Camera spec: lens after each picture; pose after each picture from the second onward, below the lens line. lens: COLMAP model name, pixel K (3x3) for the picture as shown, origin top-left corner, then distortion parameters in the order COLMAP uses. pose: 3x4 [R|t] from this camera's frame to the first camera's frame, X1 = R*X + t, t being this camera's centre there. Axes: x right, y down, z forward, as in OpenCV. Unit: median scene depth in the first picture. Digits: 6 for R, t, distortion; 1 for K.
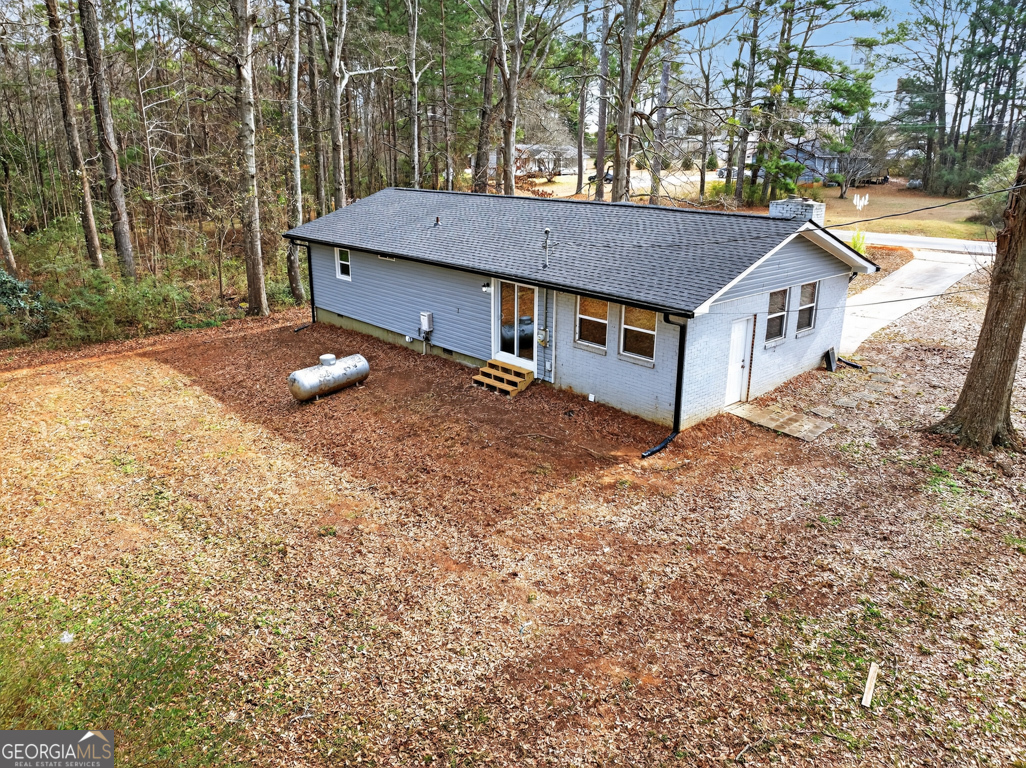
lens RADIAL K [[735.0, 0, 527.7], [0, 735.0, 362.4], [0, 0, 1]] dist [-0.052907, 0.001000]
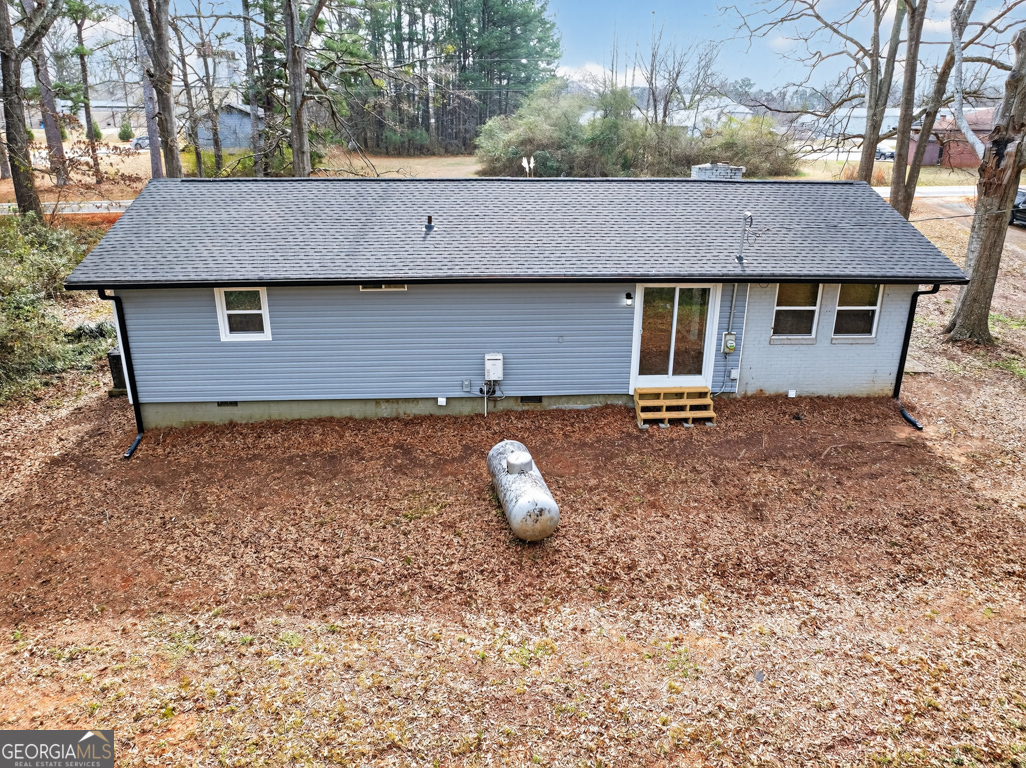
lens RADIAL K [[735.0, 0, 527.7], [0, 735.0, 362.4], [0, 0, 1]] dist [-0.052907, 0.001000]
pose [[0.629261, -0.247954, 0.736579, -0.713318], [0.213853, 0.966398, 0.142622, -0.173227], [-0.747193, 0.067773, 0.661143, 0.598434]]
